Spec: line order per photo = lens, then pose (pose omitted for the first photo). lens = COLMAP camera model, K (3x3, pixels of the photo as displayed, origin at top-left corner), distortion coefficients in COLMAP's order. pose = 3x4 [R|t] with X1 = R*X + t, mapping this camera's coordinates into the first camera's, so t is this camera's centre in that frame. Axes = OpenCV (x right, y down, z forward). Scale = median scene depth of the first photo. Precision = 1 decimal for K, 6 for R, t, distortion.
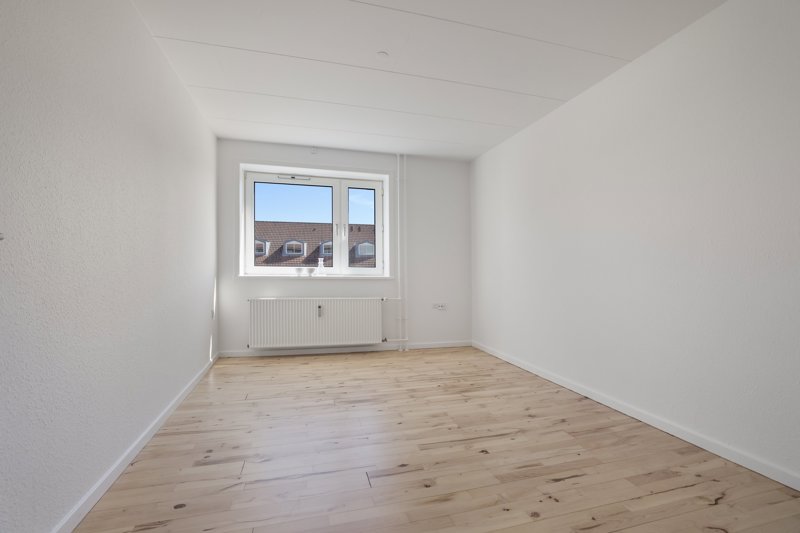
lens RADIAL K [[283.6, 0, 400.0], [0, 283.6, 266.5], [0, 0, 1]] dist [-0.001741, -0.000057]
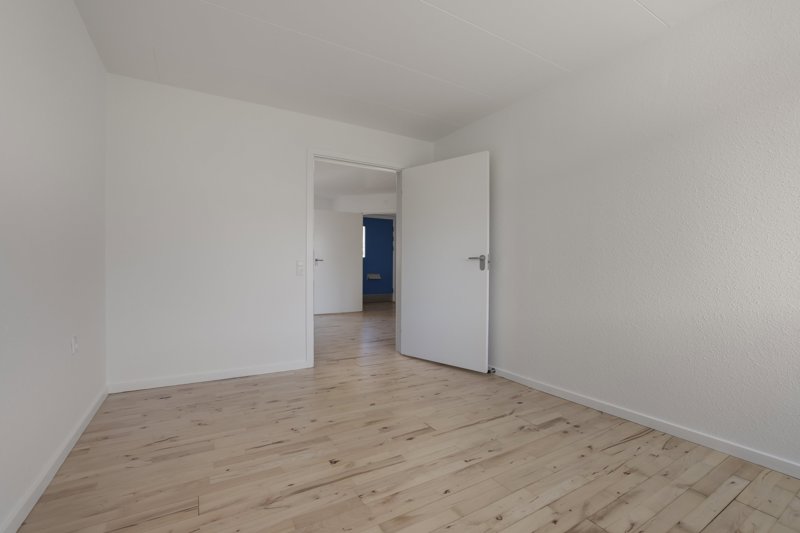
lens RADIAL K [[347.8, 0, 400.0], [0, 347.8, 266.5], [0, 0, 1]] dist [-0.001682, -0.000007]
pose [[-0.953031, -0.012259, -0.302626, 0.439663], [-0.008413, 0.999867, -0.014007, 0.033836], [0.302757, -0.010803, -0.953007, 2.134466]]
